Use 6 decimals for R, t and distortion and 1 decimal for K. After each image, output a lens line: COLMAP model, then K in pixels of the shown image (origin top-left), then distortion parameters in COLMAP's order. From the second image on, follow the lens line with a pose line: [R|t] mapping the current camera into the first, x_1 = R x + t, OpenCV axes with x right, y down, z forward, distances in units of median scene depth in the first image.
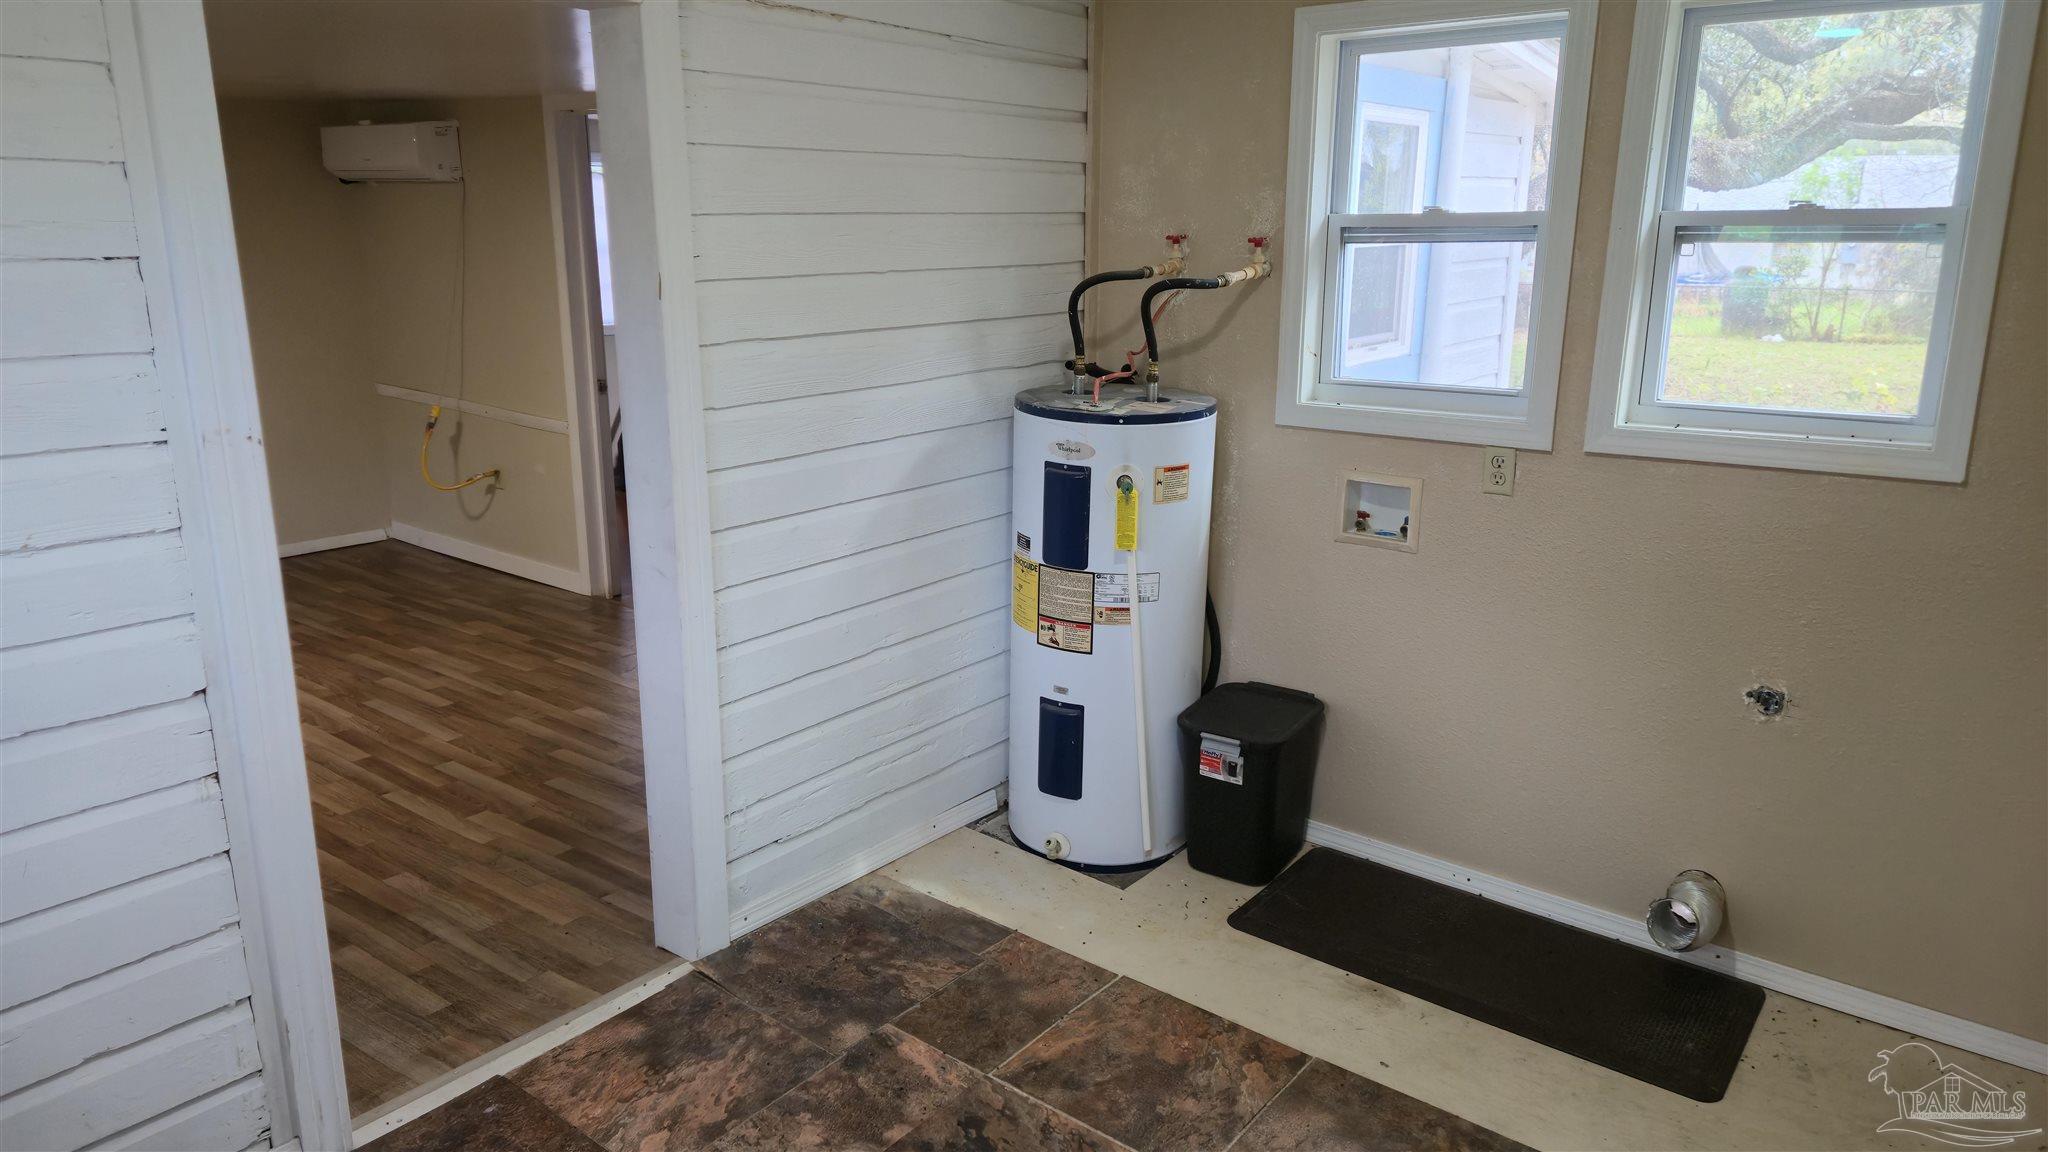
lens RADIAL K [[1371.0, 0, 1034.2], [0, 1371.0, 570.2], [0, 0, 1]] dist [0.045549, -0.001013]
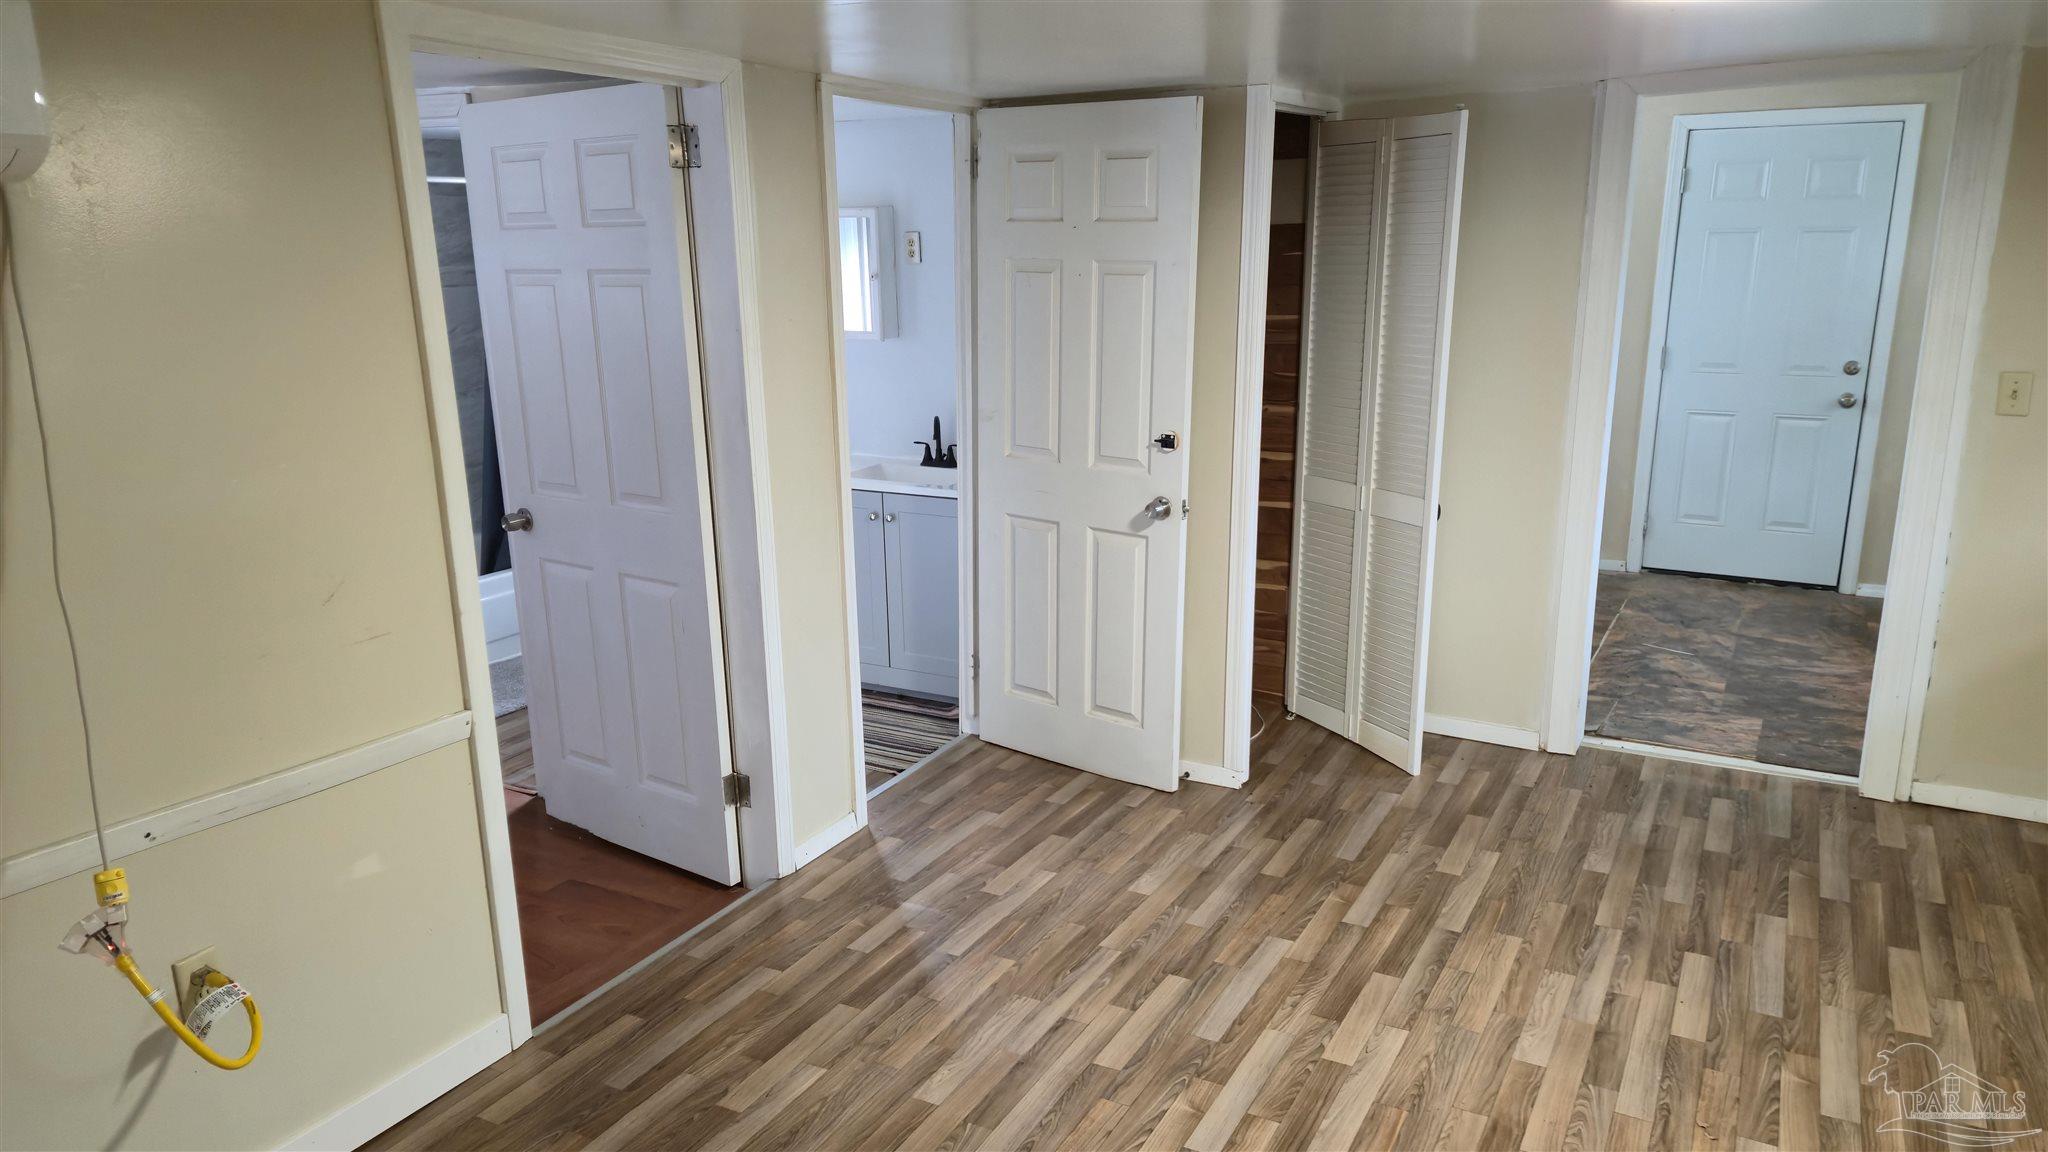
lens RADIAL K [[1375.6, 0, 1017.6], [0, 1375.6, 571.6], [0, 0, 1]] dist [0.070374, -0.054166]
pose [[-0.138207, -0.237700, 0.961456, -1.154579], [0.263932, 0.926827, 0.267079, -0.326504], [-0.954588, 0.290671, -0.065357, 1.206885]]
